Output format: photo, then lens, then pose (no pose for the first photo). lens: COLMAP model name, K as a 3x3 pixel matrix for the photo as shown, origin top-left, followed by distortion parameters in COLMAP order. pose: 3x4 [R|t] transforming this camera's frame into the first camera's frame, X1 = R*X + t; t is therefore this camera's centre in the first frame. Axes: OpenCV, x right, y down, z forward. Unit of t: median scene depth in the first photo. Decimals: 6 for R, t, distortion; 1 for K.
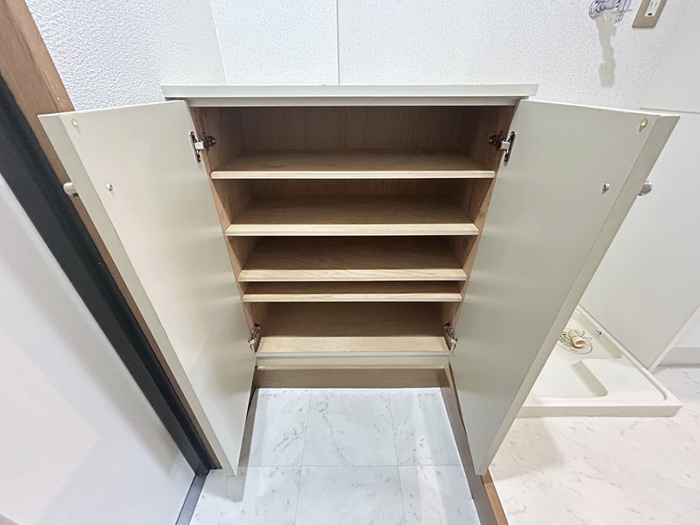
lens RADIAL K [[283.3, 0, 350.5], [0, 283.3, 264.6], [0, 0, 1]] dist [-0.002421, 0.001006]
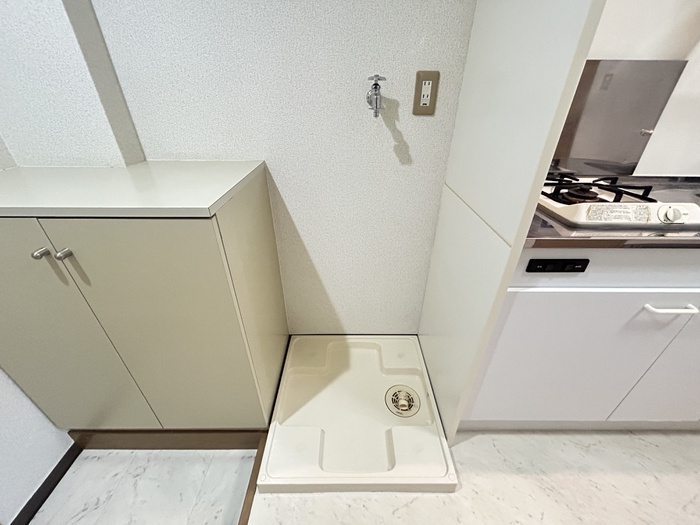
lens RADIAL K [[283.3, 0, 348.4], [0, 283.3, 263.7], [0, 0, 1]] dist [-0.002421, 0.001006]
pose [[0.999945, 0.006957, 0.007809, 0.727078], [-0.006837, 0.999859, -0.015324, -0.262534], [-0.007914, 0.015270, 0.999852, -0.030512]]
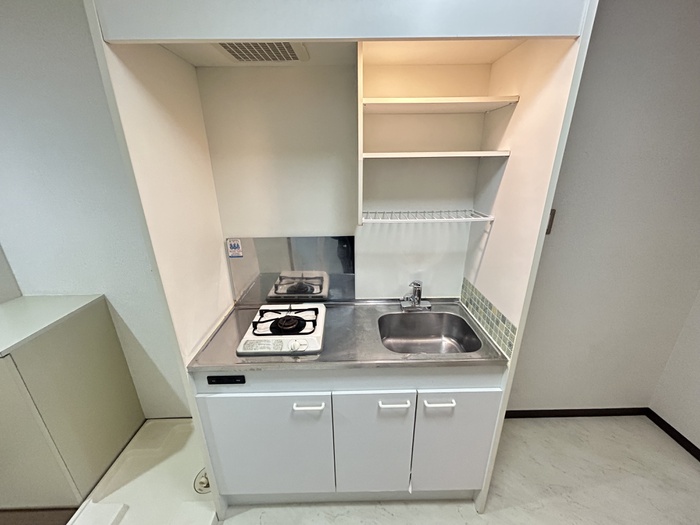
lens RADIAL K [[283.3, 0, 351.8], [0, 283.3, 261.1], [0, 0, 1]] dist [-0.002421, 0.001006]
pose [[0.999843, -0.013774, 0.011155, 1.736410], [0.015869, 0.975980, -0.217282, -0.477261], [-0.007894, 0.217425, 0.976045, -0.521224]]
